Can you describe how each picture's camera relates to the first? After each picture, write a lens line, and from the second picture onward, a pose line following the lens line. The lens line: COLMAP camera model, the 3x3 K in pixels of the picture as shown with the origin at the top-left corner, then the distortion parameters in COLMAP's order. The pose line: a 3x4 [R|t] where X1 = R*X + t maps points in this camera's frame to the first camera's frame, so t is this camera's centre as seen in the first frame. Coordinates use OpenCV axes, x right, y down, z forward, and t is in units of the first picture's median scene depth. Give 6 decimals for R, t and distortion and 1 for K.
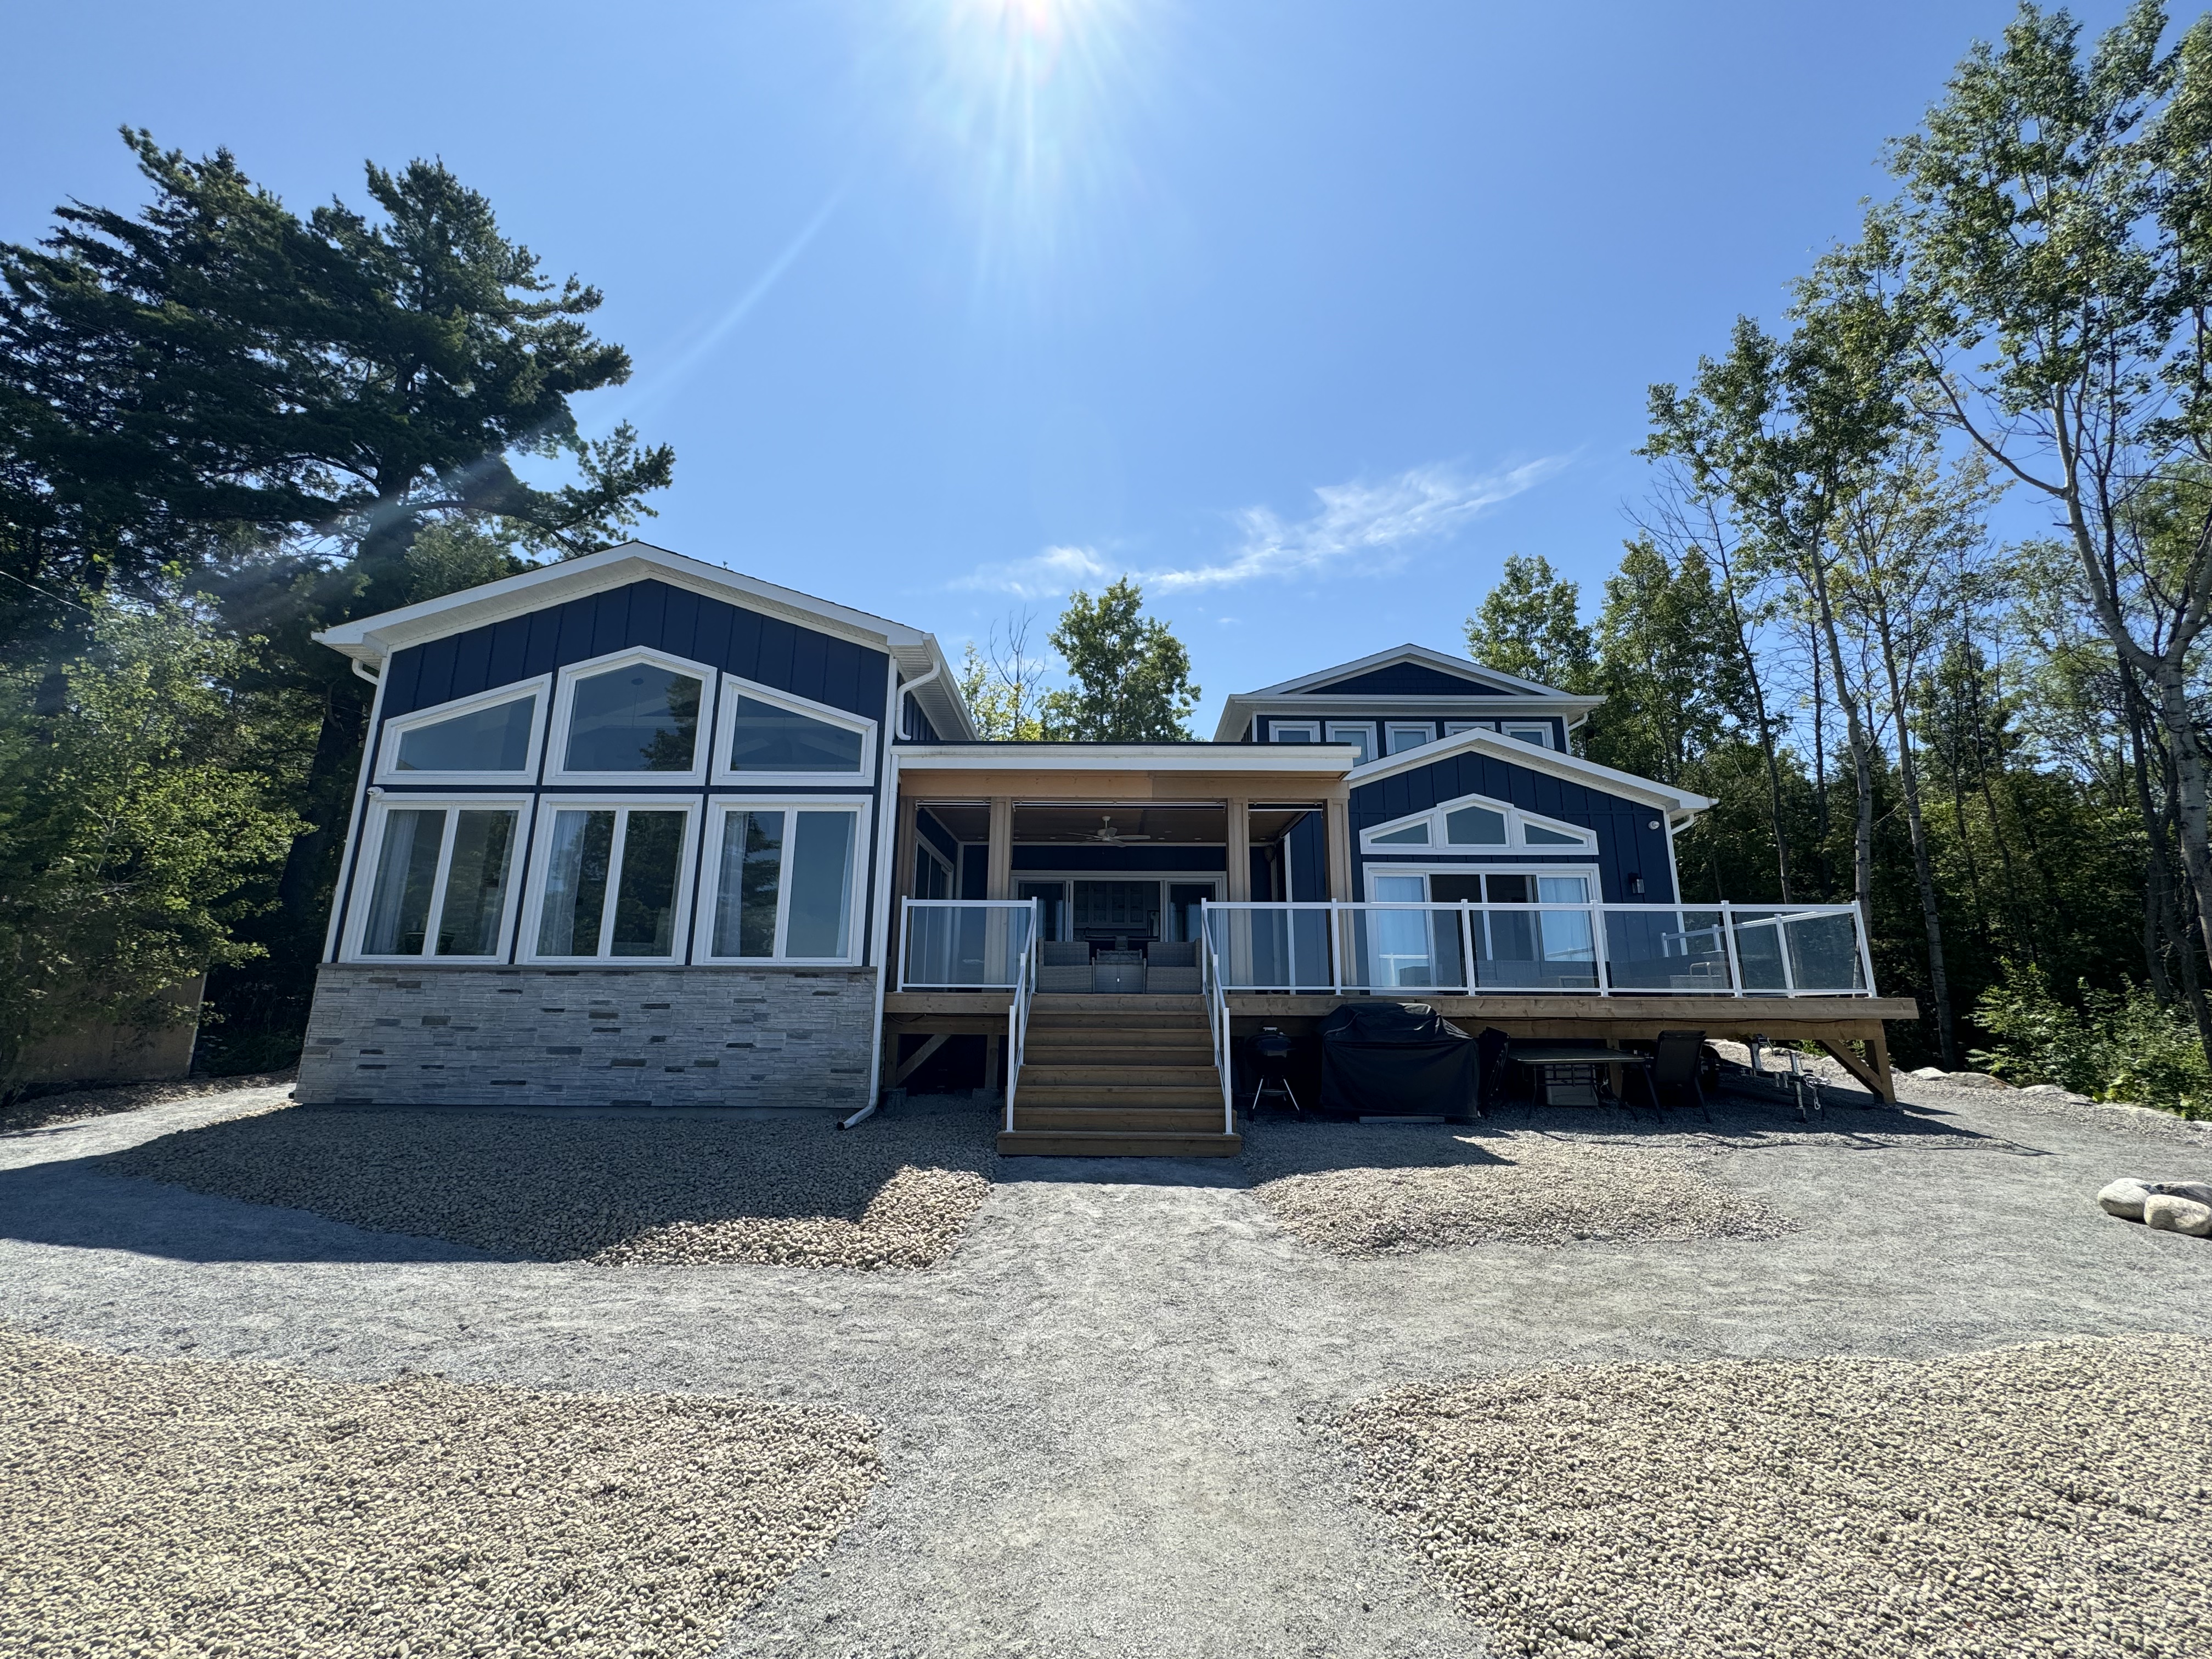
lens RADIAL K [[875.3, 0, 1109.3], [0, 875.3, 822.9], [0, 0, 1]] dist [-0.003833, -0.000427]
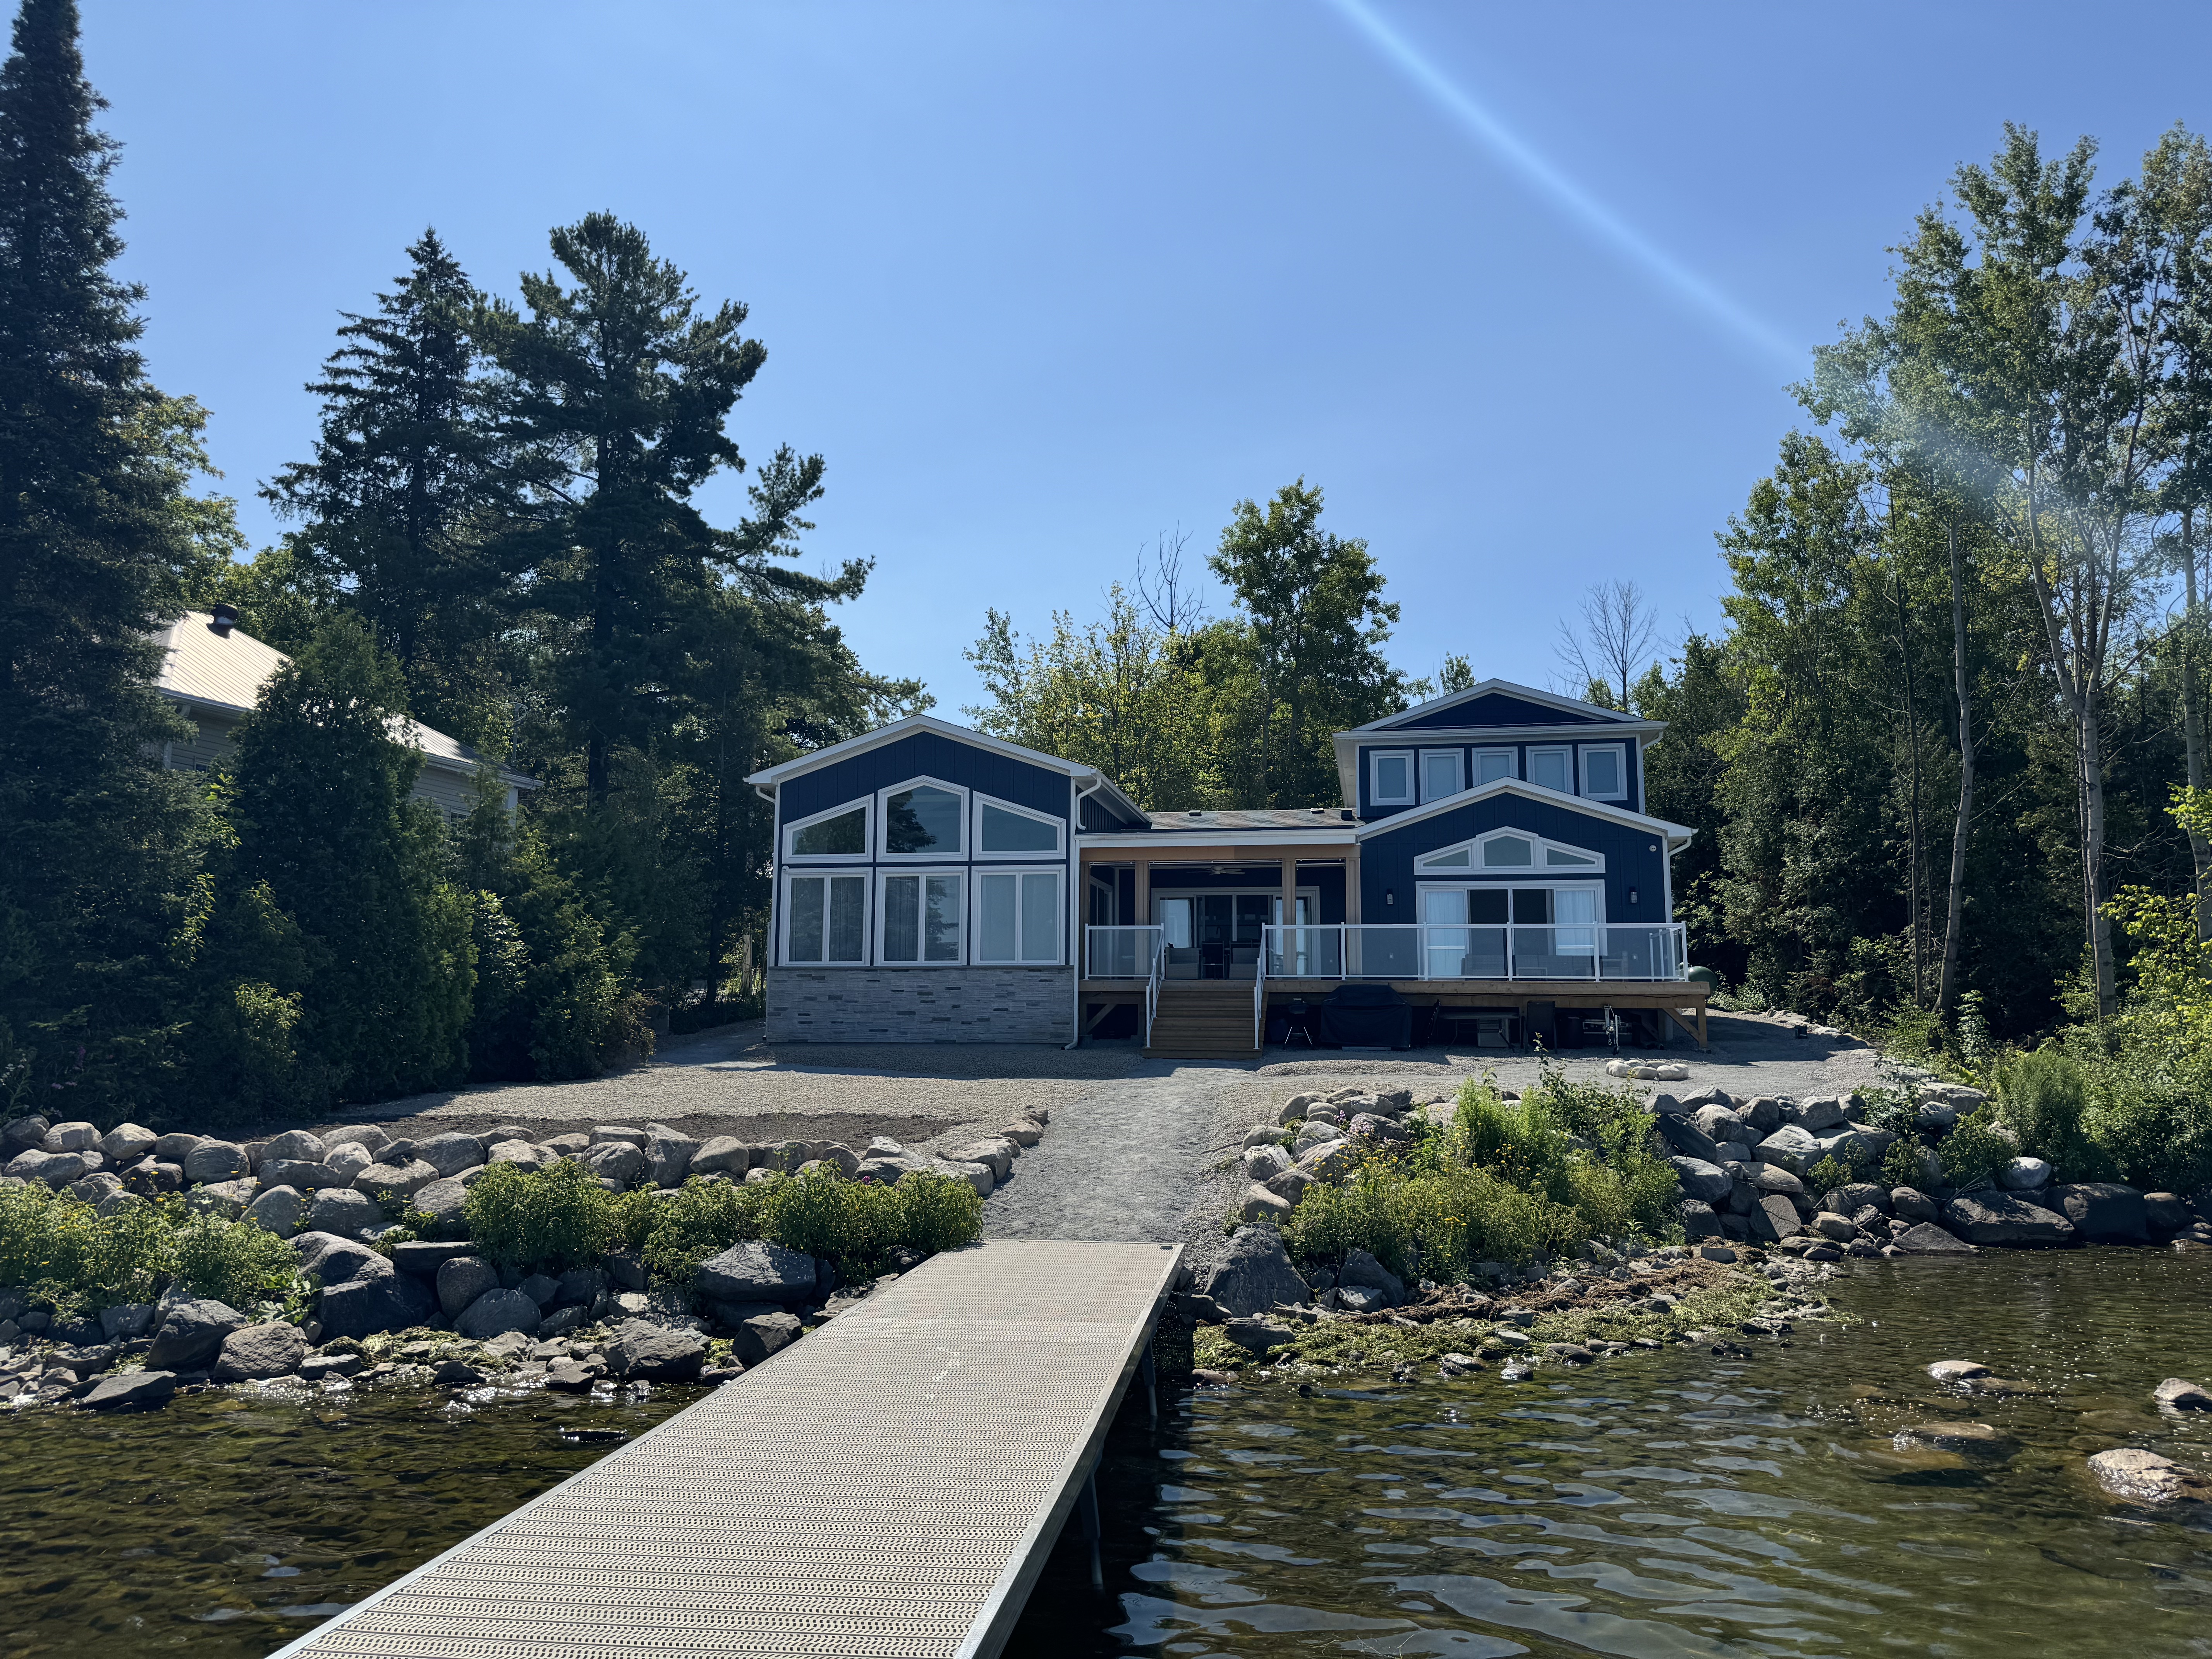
lens RADIAL K [[1540.2, 0, 1106.0], [0, 1540.2, 829.5], [0, 0, 1]] dist [0.130462, -0.204951]
pose [[0.984860, -0.022221, -0.171923, 0.232011], [0.038820, 0.994834, 0.093796, -0.271957], [0.168950, -0.099050, 0.980635, -1.376012]]
